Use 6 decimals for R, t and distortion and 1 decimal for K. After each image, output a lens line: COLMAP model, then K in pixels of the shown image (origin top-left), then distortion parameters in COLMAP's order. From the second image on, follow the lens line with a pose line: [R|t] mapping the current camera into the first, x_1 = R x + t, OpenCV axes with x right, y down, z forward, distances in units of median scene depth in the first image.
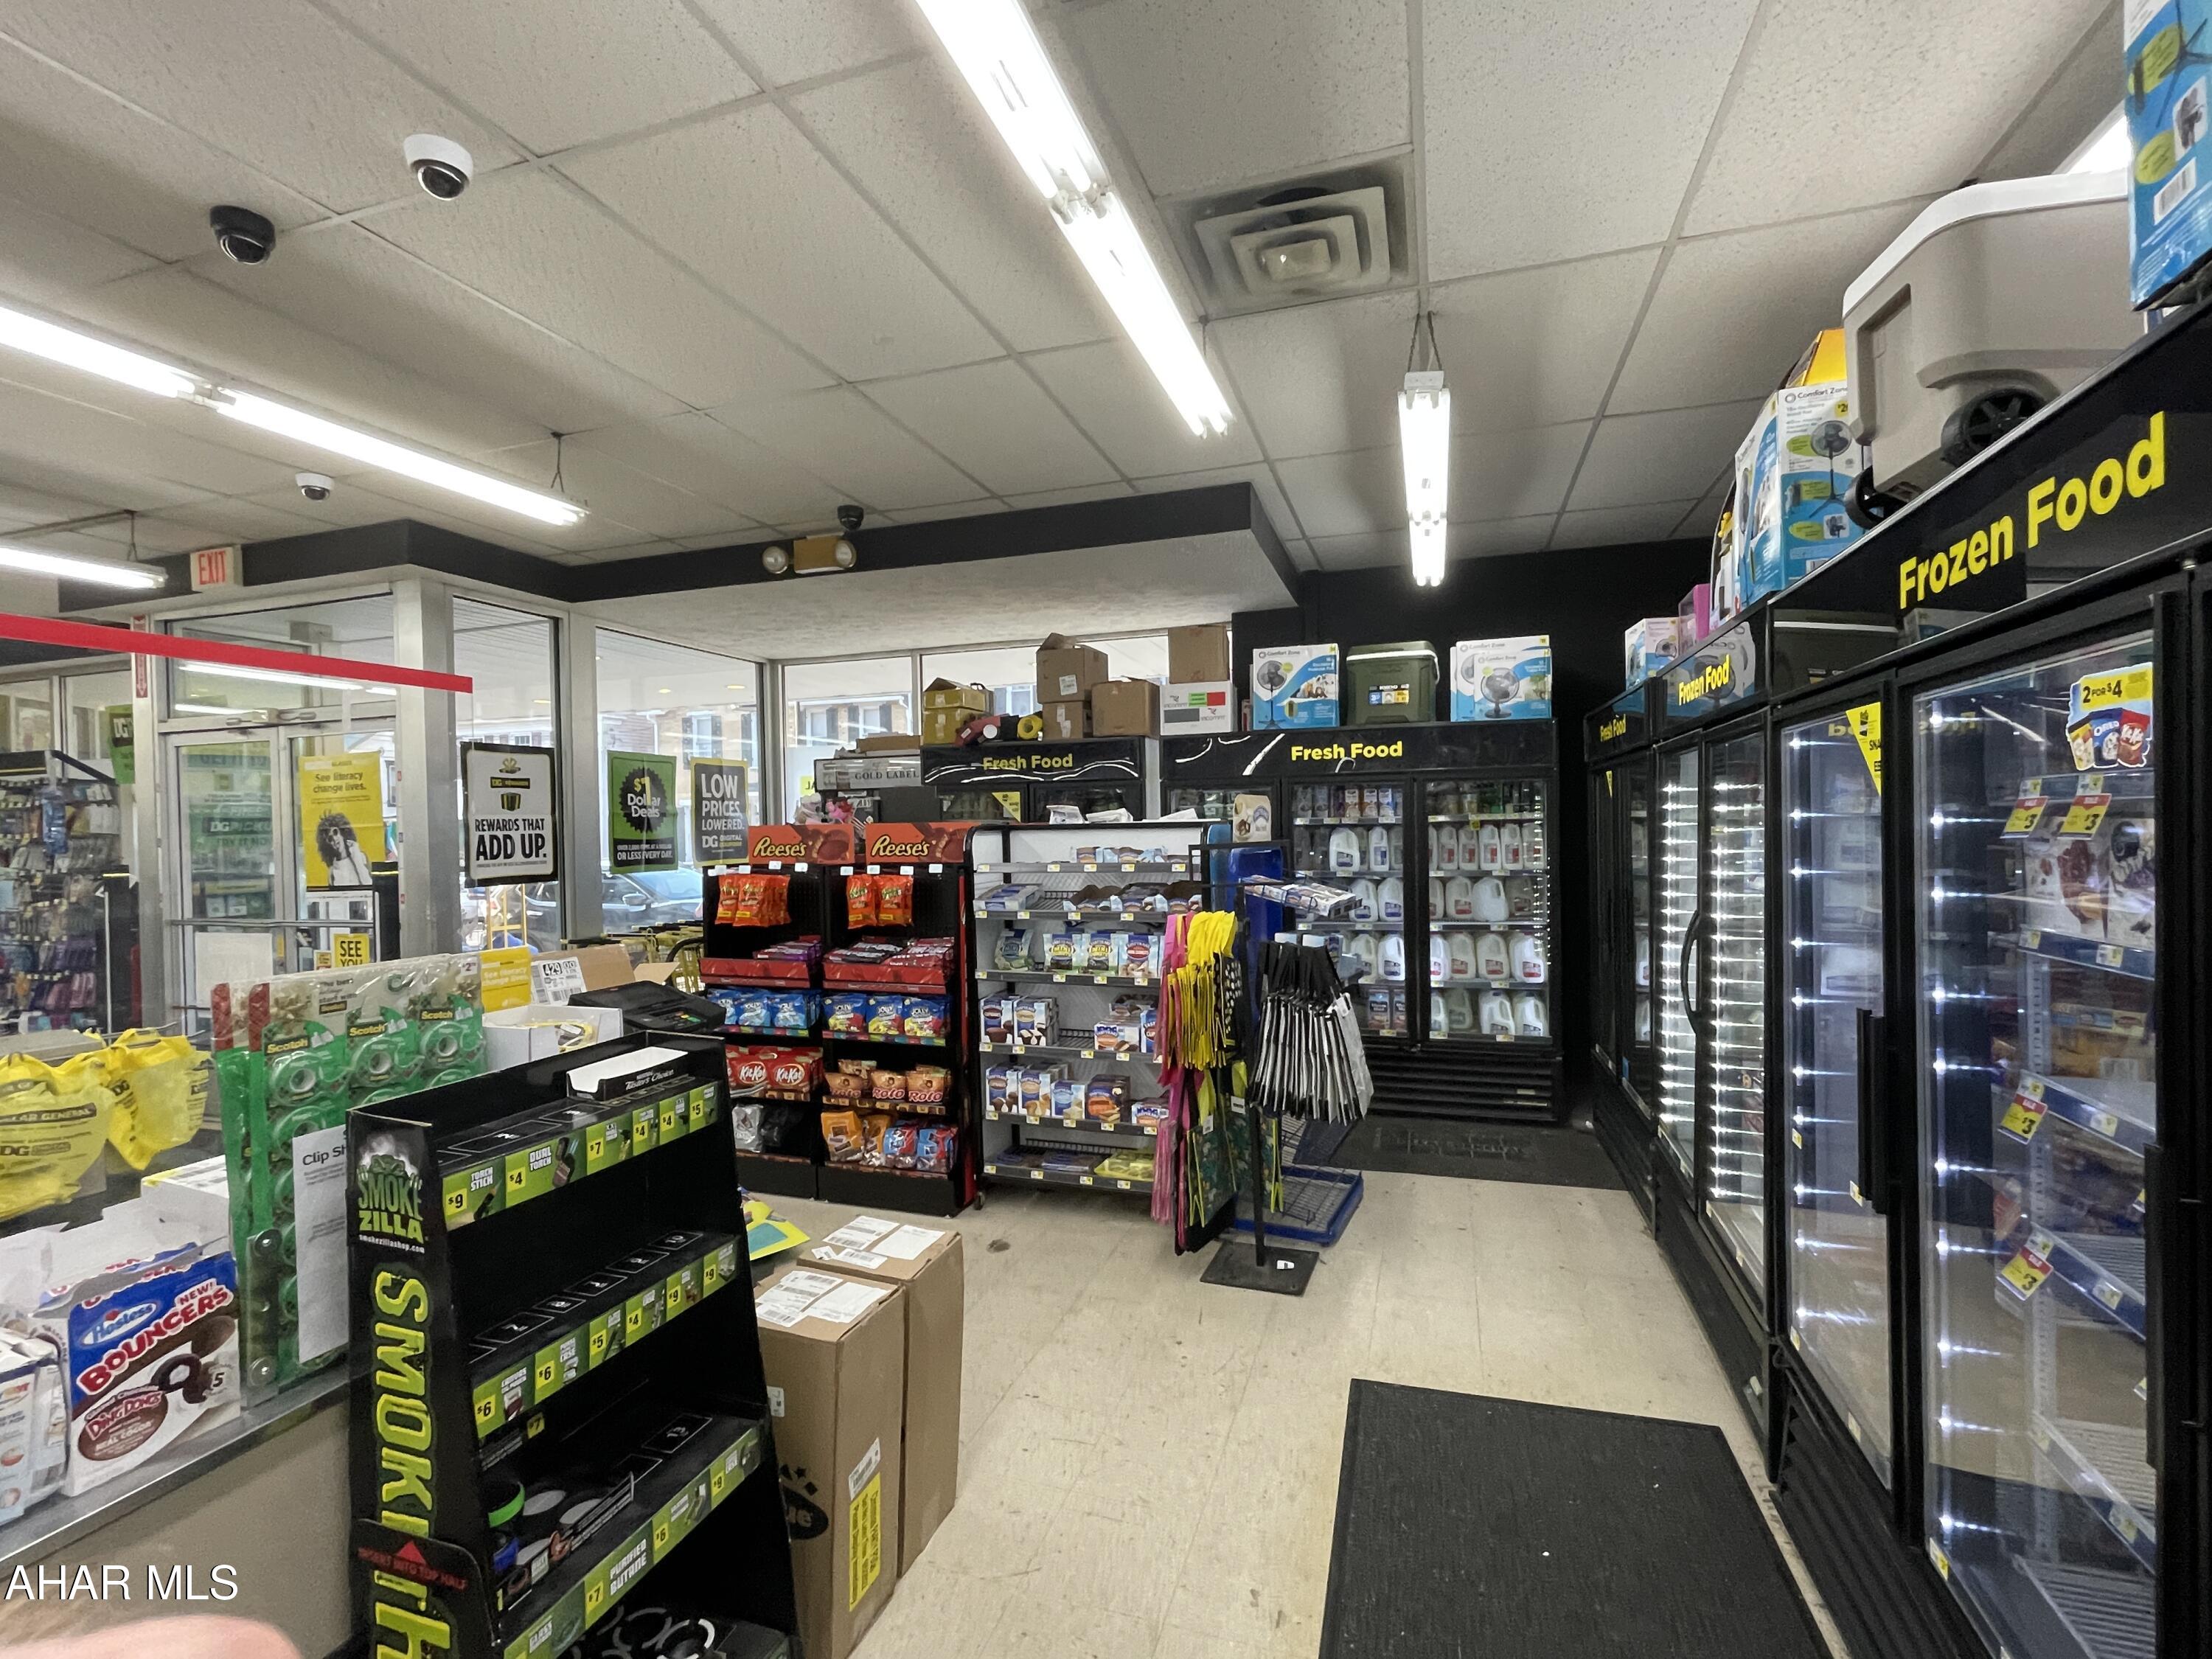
lens RADIAL K [[986.1, 0, 1106.5], [0, 986.1, 821.0], [0, 0, 1]] dist [-0.003078, -0.000297]
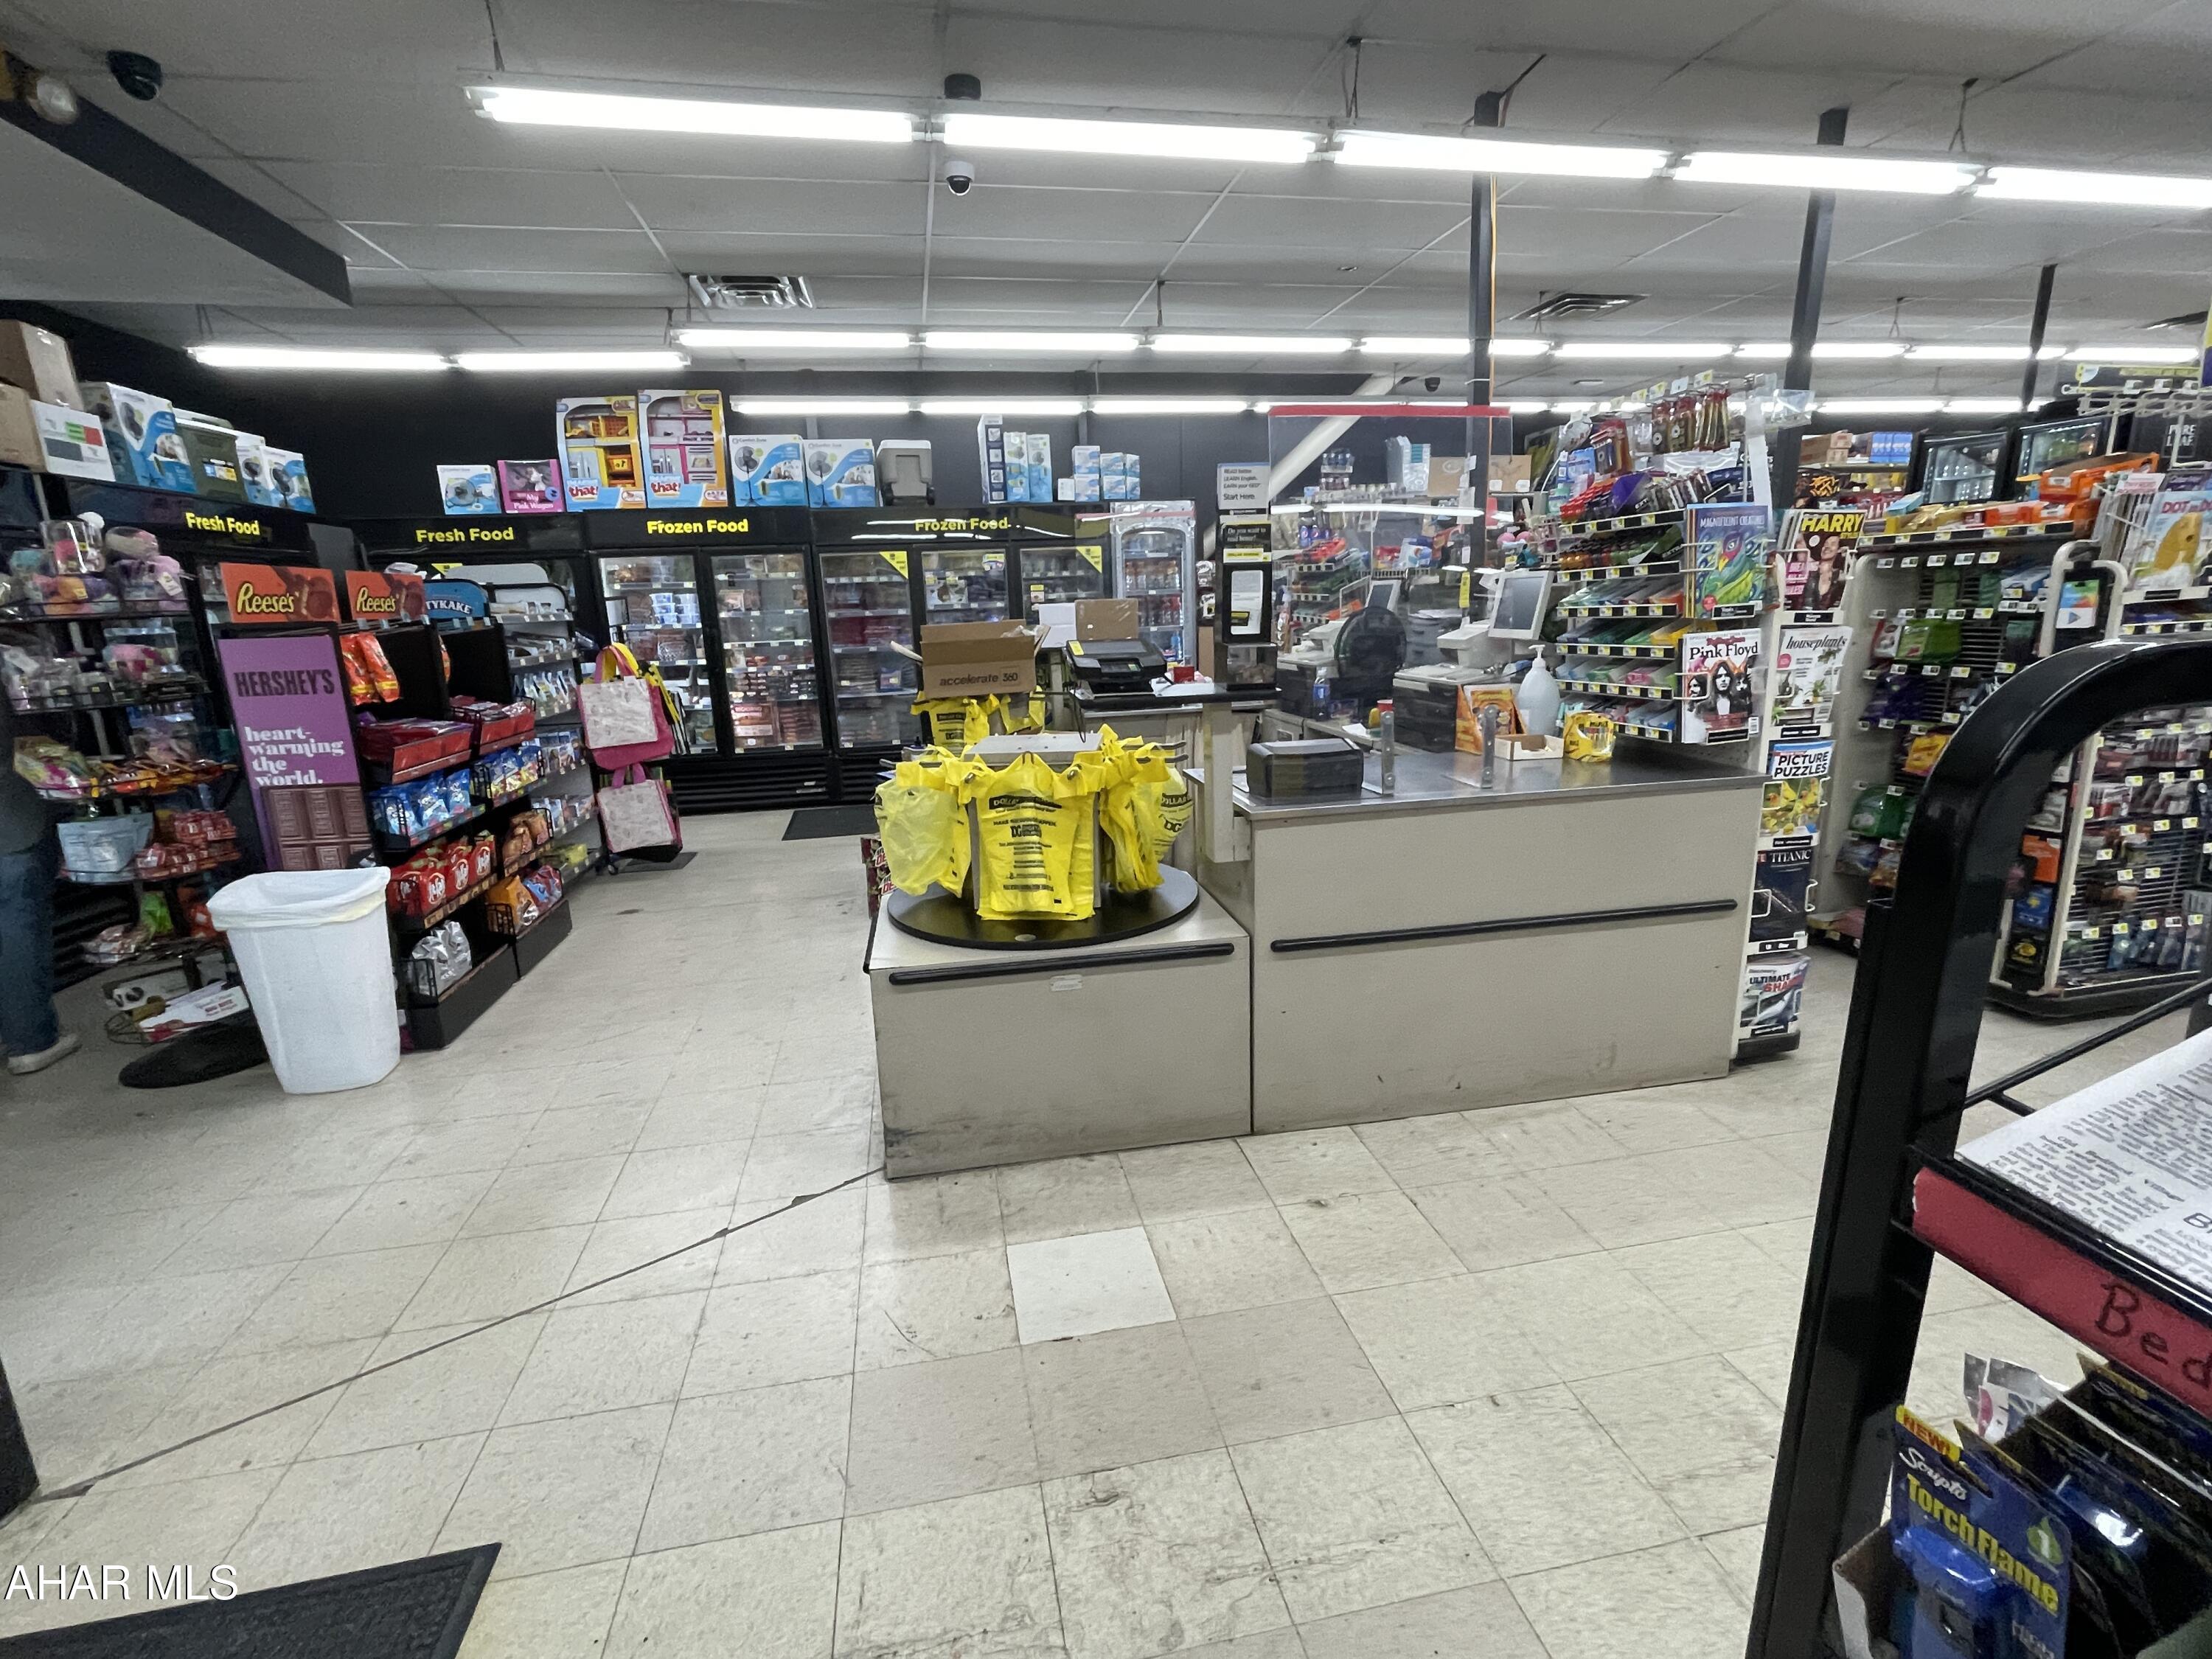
lens RADIAL K [[986.1, 0, 1099.6], [0, 986.1, 829.8], [0, 0, 1]] dist [-0.003078, -0.000297]
pose [[-0.486631, -0.160962, 0.858651, -1.060107], [0.061898, 0.974056, 0.217676, 0.065250], [-0.871412, 0.159077, -0.464043, 0.748485]]
